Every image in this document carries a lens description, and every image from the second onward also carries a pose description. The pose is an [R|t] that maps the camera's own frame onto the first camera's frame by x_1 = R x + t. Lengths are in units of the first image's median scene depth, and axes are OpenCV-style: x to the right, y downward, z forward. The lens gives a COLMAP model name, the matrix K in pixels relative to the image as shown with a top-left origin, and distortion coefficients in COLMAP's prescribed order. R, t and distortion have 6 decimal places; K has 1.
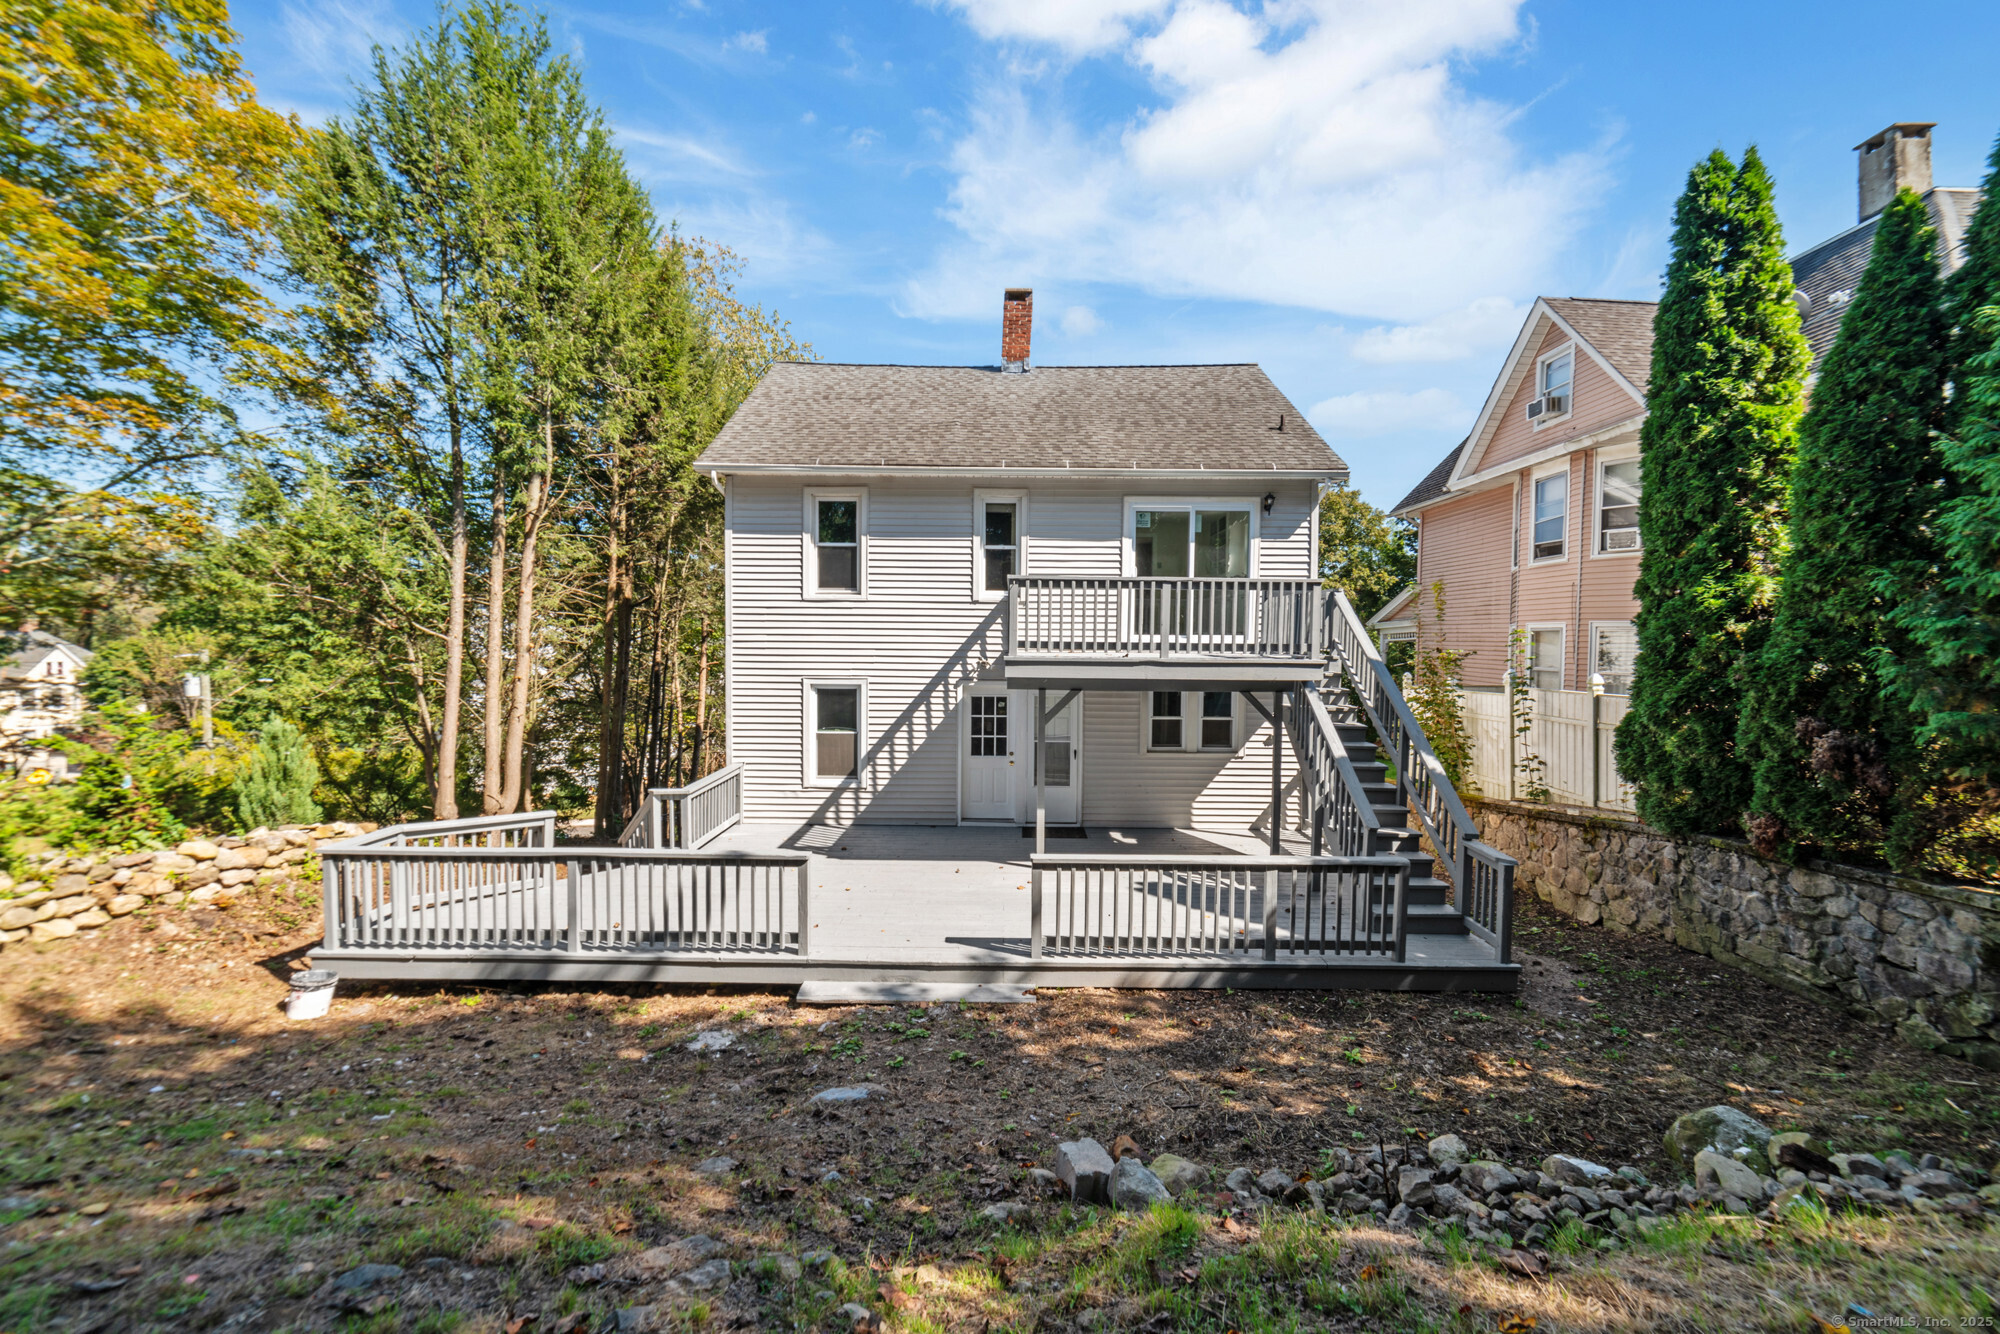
lens RADIAL K [[784.3, 0, 1003.5], [0, 784.3, 673.2], [0, 0, 1]] dist [-0.000818, 0.000467]
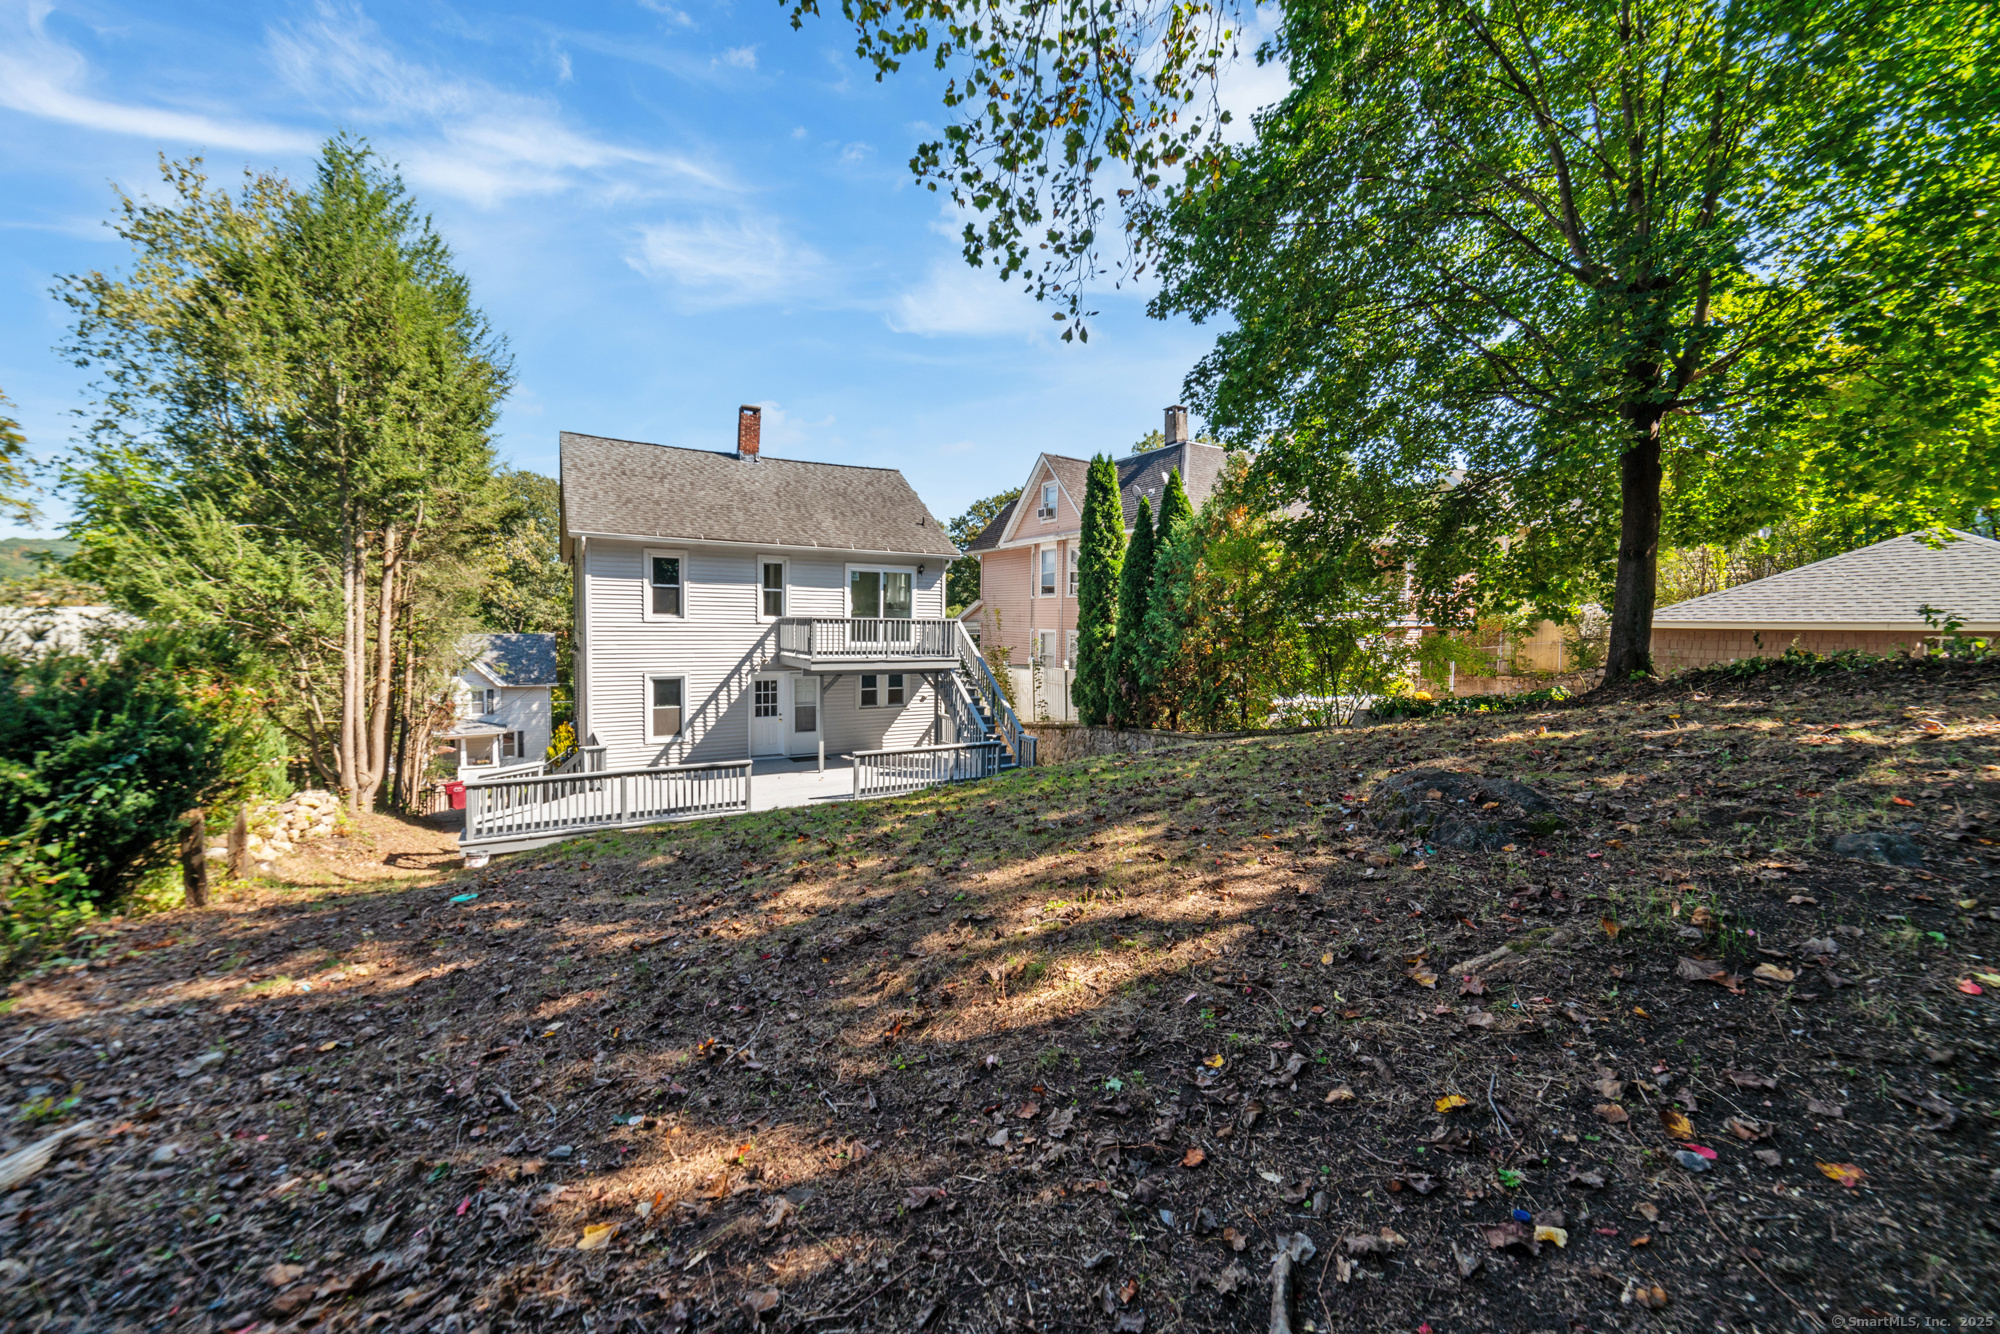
lens RADIAL K [[784.3, 0, 1003.5], [0, 784.3, 673.2], [0, 0, 1]] dist [-0.000818, 0.000467]
pose [[0.855041, -0.032611, 0.517533, -0.447963], [0.013931, 0.999105, 0.039940, -0.044738], [-0.518373, -0.026940, 0.854730, -0.665425]]
